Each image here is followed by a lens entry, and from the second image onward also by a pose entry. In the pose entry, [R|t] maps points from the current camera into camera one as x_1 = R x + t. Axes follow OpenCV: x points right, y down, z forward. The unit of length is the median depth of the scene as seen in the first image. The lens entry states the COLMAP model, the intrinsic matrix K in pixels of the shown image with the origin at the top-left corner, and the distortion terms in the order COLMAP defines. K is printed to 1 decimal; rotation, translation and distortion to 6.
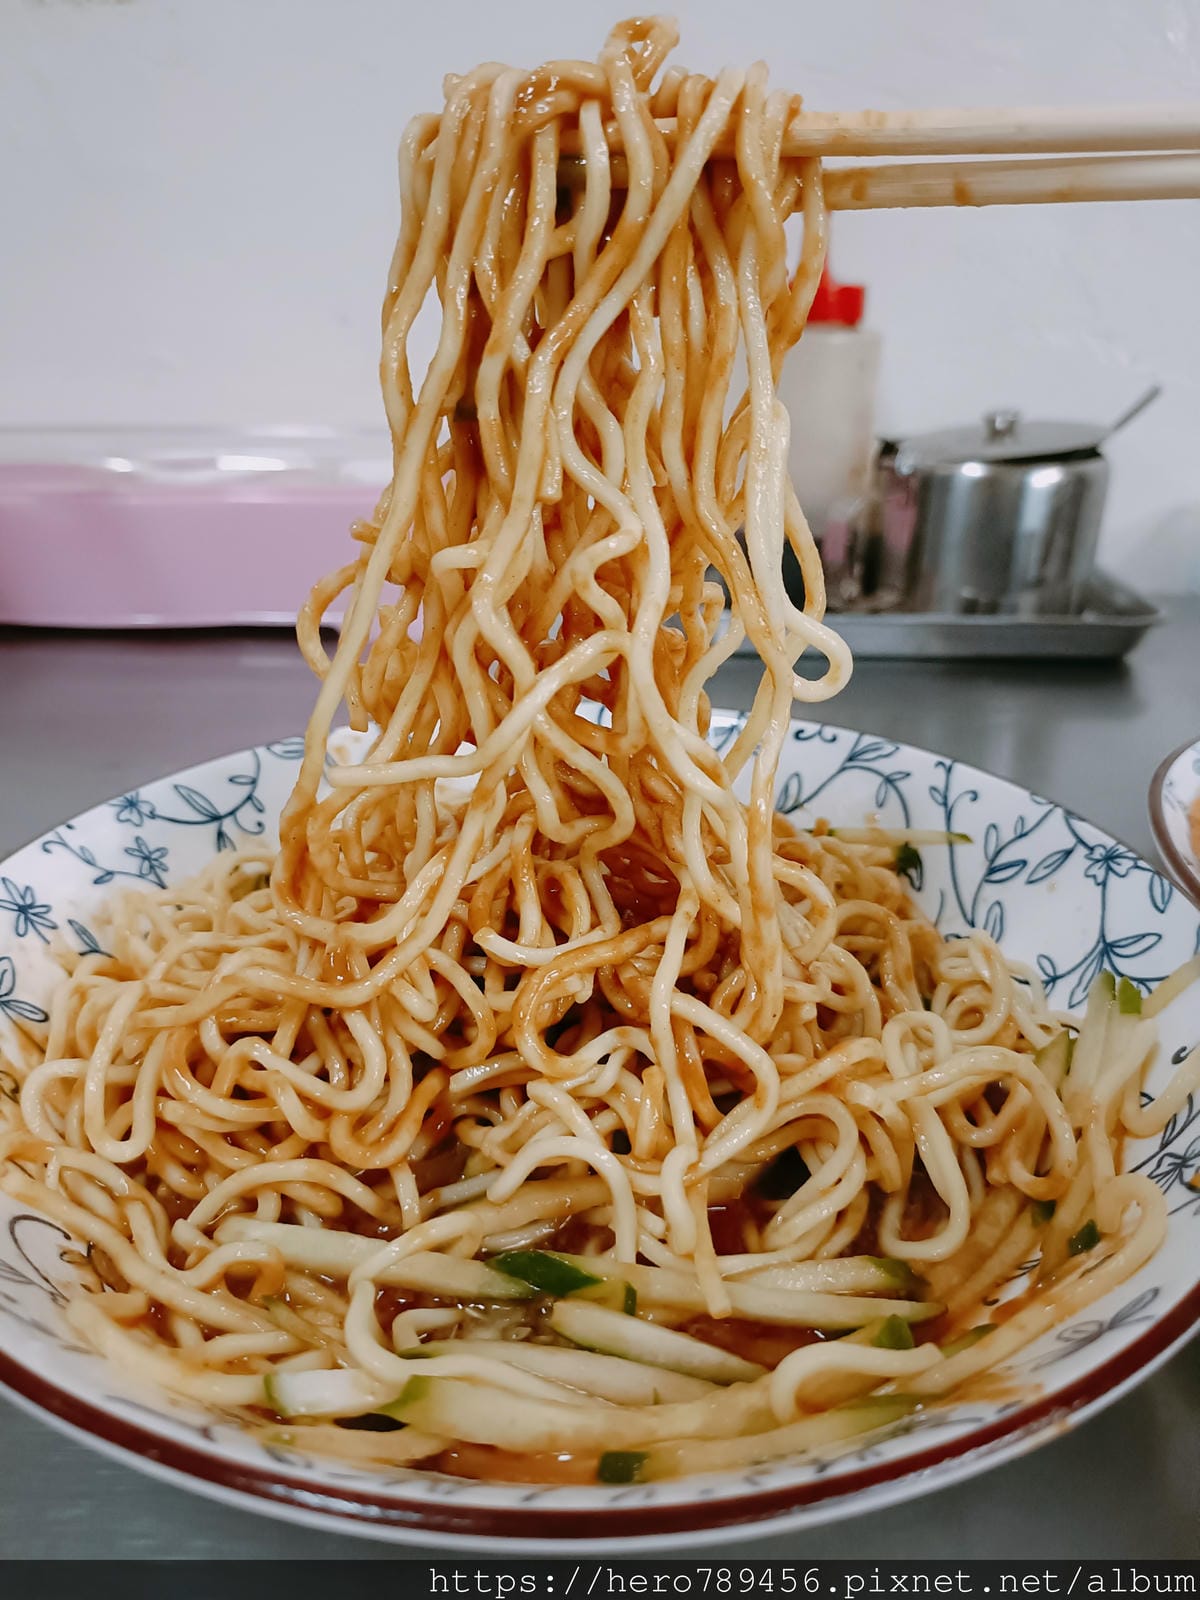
lens RADIAL K [[1225.6, 0, 600.0], [0, 1225.6, 800.0], [0, 0, 1]] dist [0.008017, -0.001249]
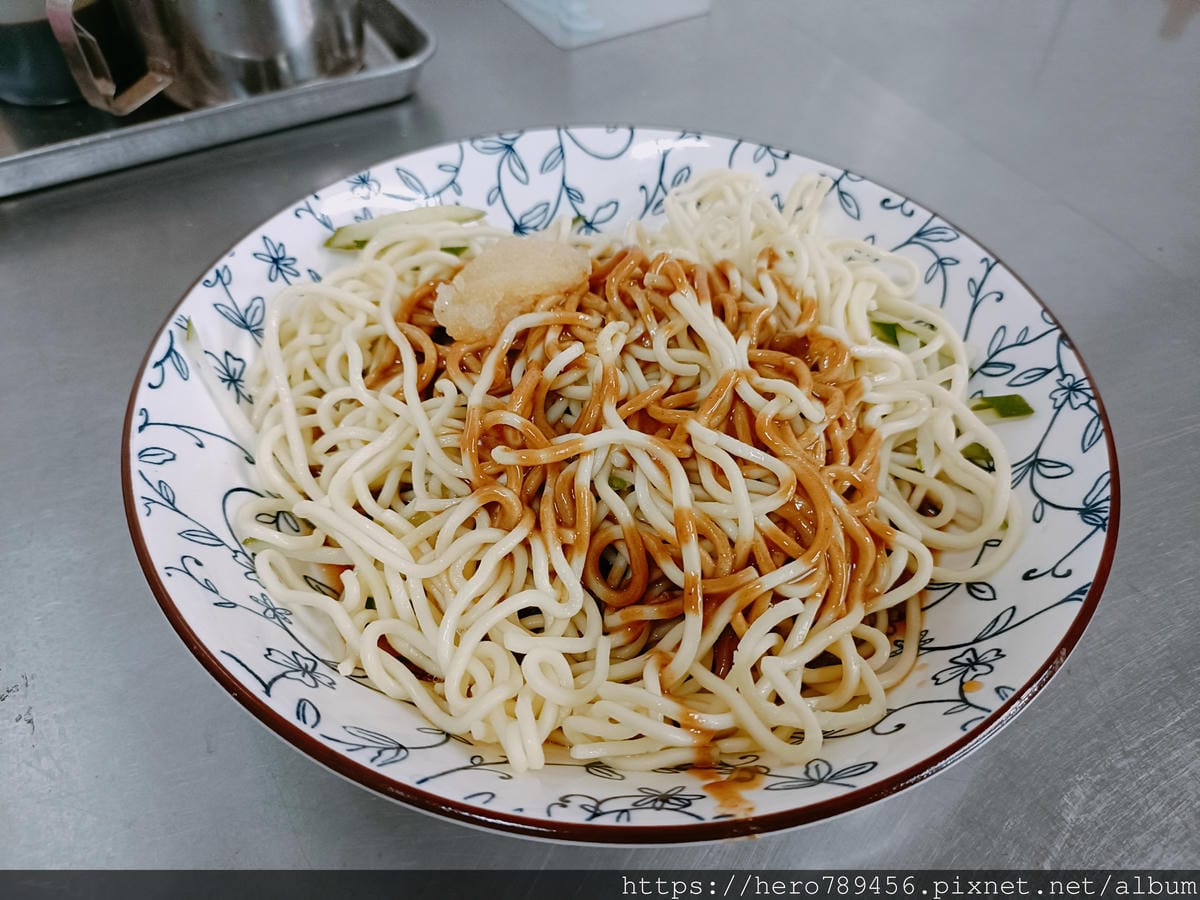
lens RADIAL K [[919.2, 0, 600.0], [0, 919.2, 450.0], [0, 0, 1]] dist [0.008017, -0.001249]
pose [[0.955280, 0.232906, -0.182193, 0.139479], [-0.144991, 0.905918, 0.397858, -0.183870], [0.257715, -0.353650, 0.899174, 0.031996]]
